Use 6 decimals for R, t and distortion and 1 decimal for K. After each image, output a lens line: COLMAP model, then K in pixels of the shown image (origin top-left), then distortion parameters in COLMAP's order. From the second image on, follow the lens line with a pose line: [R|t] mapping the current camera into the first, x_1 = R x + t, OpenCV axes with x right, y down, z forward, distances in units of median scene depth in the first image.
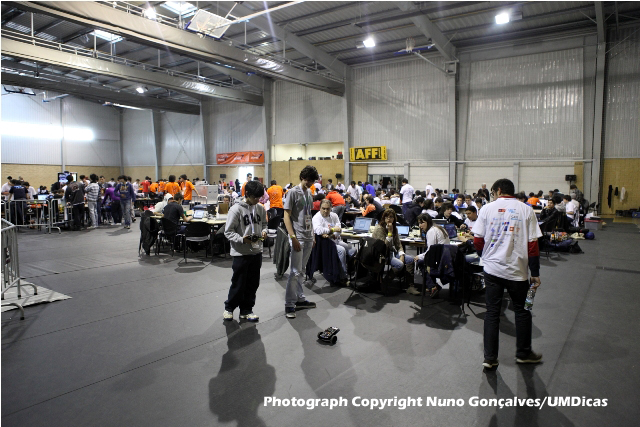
lens RADIAL K [[436.9, 0, 320.0], [0, 436.9, 213.5], [0, 0, 1]] dist [-0.101199, 0.066507]
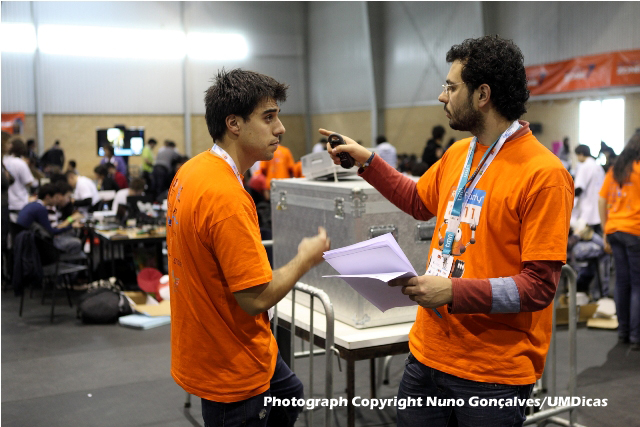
lens RADIAL K [[851.5, 0, 320.0], [0, 851.5, 213.5], [0, 0, 1]] dist [-0.011728, -0.023947]
pose [[0.891343, 0.014141, -0.453110, -0.050072], [-0.009258, 0.999873, 0.012993, -0.018966], [0.453236, -0.007387, 0.891360, 0.241596]]
